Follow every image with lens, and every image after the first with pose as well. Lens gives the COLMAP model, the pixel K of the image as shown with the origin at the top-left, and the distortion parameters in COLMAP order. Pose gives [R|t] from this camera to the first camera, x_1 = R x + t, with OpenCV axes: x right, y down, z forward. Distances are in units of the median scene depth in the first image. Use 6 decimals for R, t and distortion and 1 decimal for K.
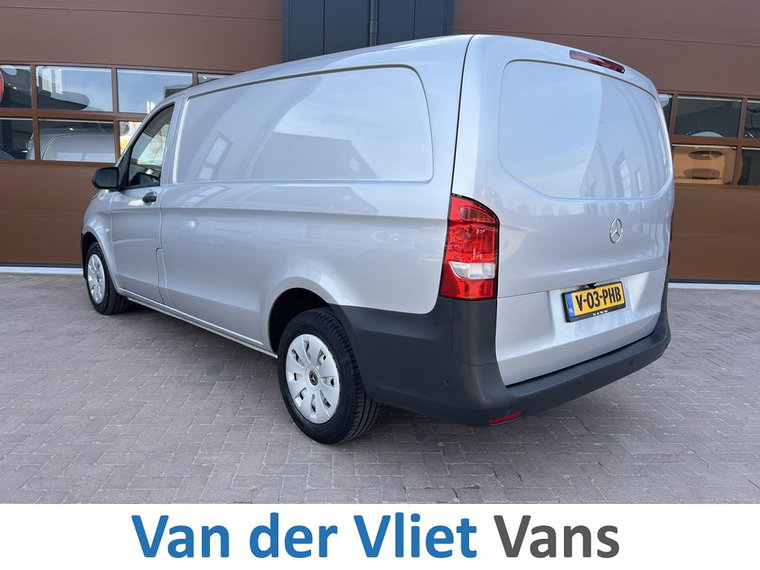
lens RADIAL K [[618.6, 0, 381.7], [0, 618.6, 288.9], [0, 0, 1]] dist [0.076360, -0.113720]
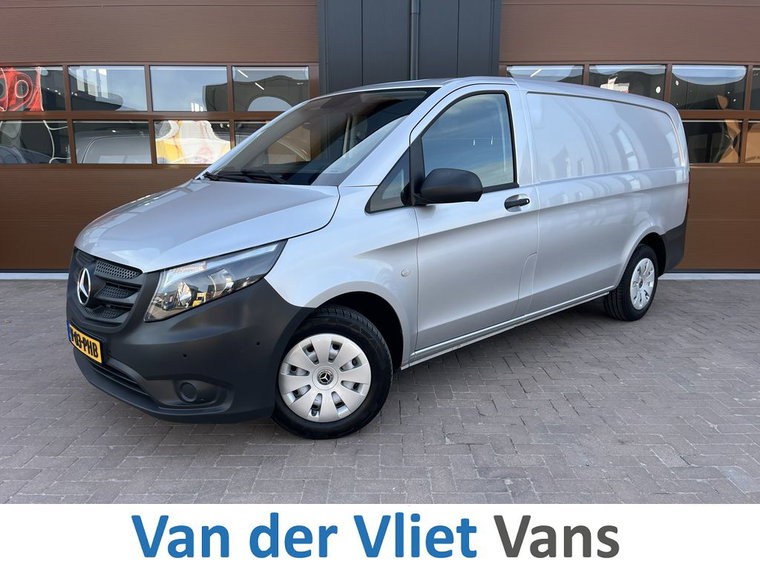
lens RADIAL K [[618.6, 0, 384.4], [0, 618.6, 283.5], [0, 0, 1]] dist [0.076360, -0.113720]
pose [[0.997277, -0.022664, -0.070177, -0.004825], [0.022823, 0.999738, 0.001461, -0.016289], [0.070126, -0.003059, 0.997533, 0.107363]]
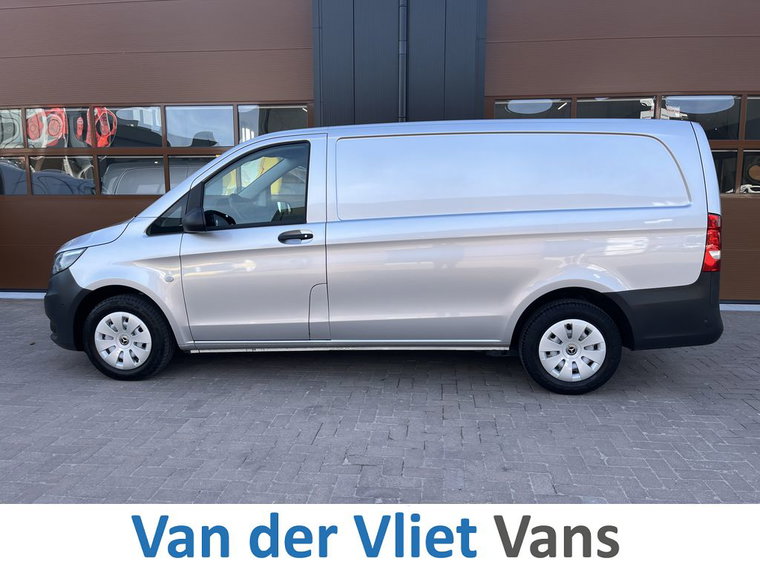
lens RADIAL K [[618.6, 0, 376.3], [0, 618.6, 281.5], [0, 0, 1]] dist [0.076360, -0.113720]
pose [[0.984474, -0.012906, -0.175055, 0.186046], [0.006925, 0.999372, -0.034737, -0.029574], [0.175393, 0.032986, 0.983946, 0.061616]]
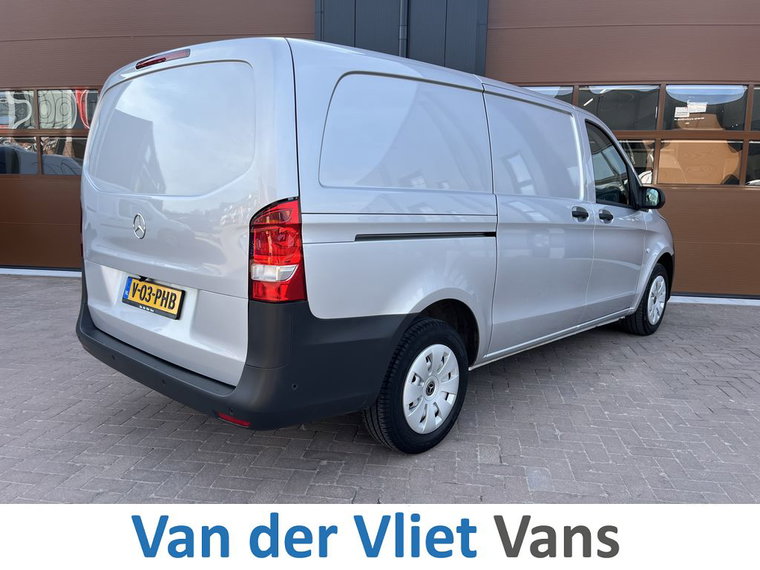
lens RADIAL K [[618.6, 0, 371.8], [0, 618.6, 281.4], [0, 0, 1]] dist [0.076360, -0.113720]
pose [[0.975427, 0.015019, -0.219811, 0.265436], [-0.022261, 0.999287, -0.030510, 0.004300], [0.219196, 0.034654, 0.975065, 0.072175]]
